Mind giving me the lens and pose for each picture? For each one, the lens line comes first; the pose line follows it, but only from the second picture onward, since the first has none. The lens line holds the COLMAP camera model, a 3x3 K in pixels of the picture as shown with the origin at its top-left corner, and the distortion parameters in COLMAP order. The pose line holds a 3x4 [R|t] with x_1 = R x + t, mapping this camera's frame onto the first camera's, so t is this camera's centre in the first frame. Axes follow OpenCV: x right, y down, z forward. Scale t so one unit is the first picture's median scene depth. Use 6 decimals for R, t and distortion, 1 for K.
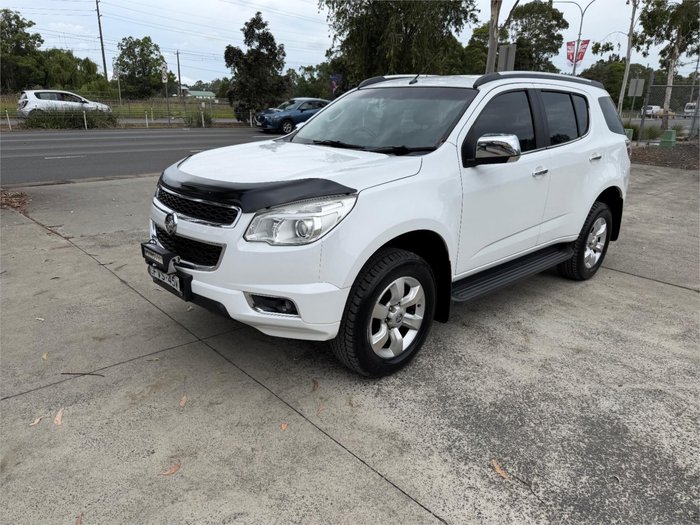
lens RADIAL K [[496.9, 0, 344.9], [0, 496.9, 264.4], [0, 0, 1]] dist [0.015865, -0.024644]
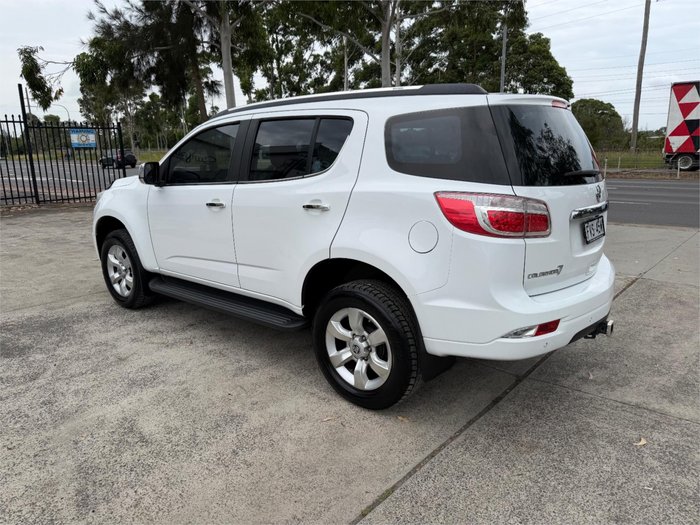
lens RADIAL K [[496.9, 0, 343.5], [0, 496.9, 264.4], [0, 0, 1]] dist [0.015865, -0.024644]
pose [[0.110646, 0.196362, -0.974269, 1.556713], [-0.293911, 0.942907, 0.156662, -0.336440], [0.949407, 0.269014, 0.162042, 1.243128]]
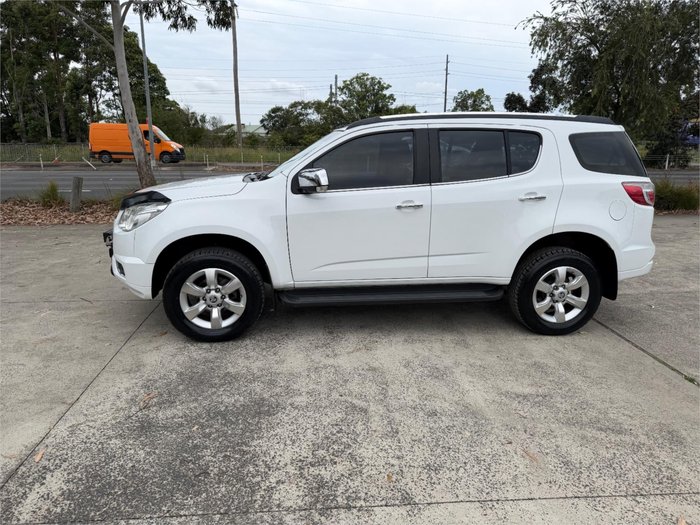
lens RADIAL K [[493.3, 0, 344.6], [0, 493.3, 262.7], [0, 0, 1]] dist [0.040841, -0.057651]
pose [[0.800619, 0.121760, -0.586671, 1.021415], [-0.172590, 0.984499, -0.031204, -0.007820], [0.573778, 0.126236, 0.809224, 0.090996]]
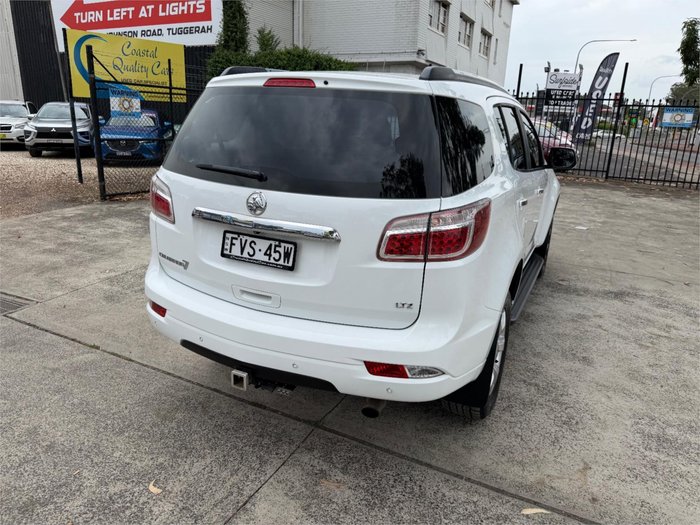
lens RADIAL K [[496.9, 0, 344.2], [0, 496.9, 263.8], [0, 0, 1]] dist [0.015865, -0.024644]
pose [[-0.938558, 0.037062, -0.343124, 0.877872], [-0.165464, 0.824178, 0.541620, -0.738283], [0.302869, 0.565117, -0.767407, 2.311150]]
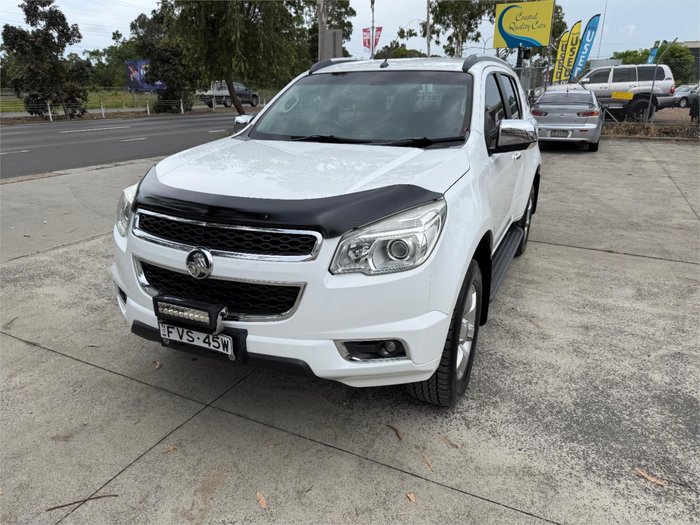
lens RADIAL K [[493.3, 0, 345.1], [0, 493.3, 263.1], [0, 0, 1]] dist [0.040841, -0.057651]
pose [[0.929523, -0.140242, 0.341055, -0.328424], [0.131815, 0.990117, 0.047884, -0.074506], [-0.344400, 0.000447, 0.938823, 0.212303]]
